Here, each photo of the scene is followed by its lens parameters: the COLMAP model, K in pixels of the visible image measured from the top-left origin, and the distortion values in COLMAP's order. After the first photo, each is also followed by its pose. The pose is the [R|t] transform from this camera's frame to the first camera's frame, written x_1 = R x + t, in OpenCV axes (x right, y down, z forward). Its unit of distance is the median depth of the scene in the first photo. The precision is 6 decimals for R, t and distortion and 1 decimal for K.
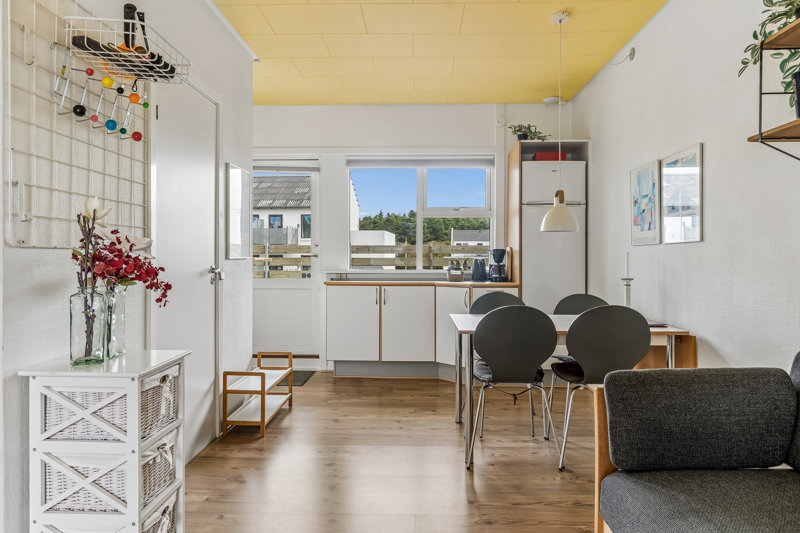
lens RADIAL K [[488.4, 0, 399.9], [0, 488.4, 257.0], [0, 0, 1]] dist [-0.003283, -0.000621]
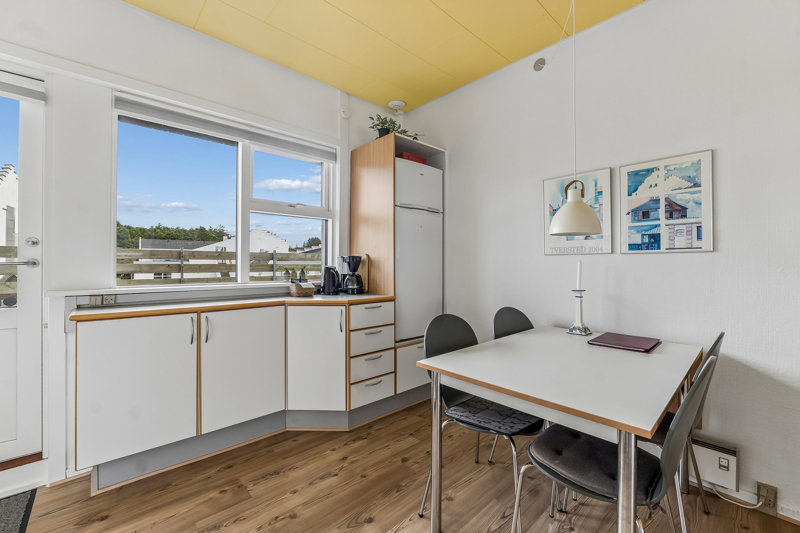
lens RADIAL K [[333.4, 0, 403.9], [0, 333.4, 261.9], [0, 0, 1]] dist [-0.011175, -0.000136]
pose [[0.714200, 0.003925, 0.699931, -0.145097], [-0.003248, 0.999992, -0.002293, -0.004689], [-0.699935, -0.000636, 0.714207, 0.514151]]
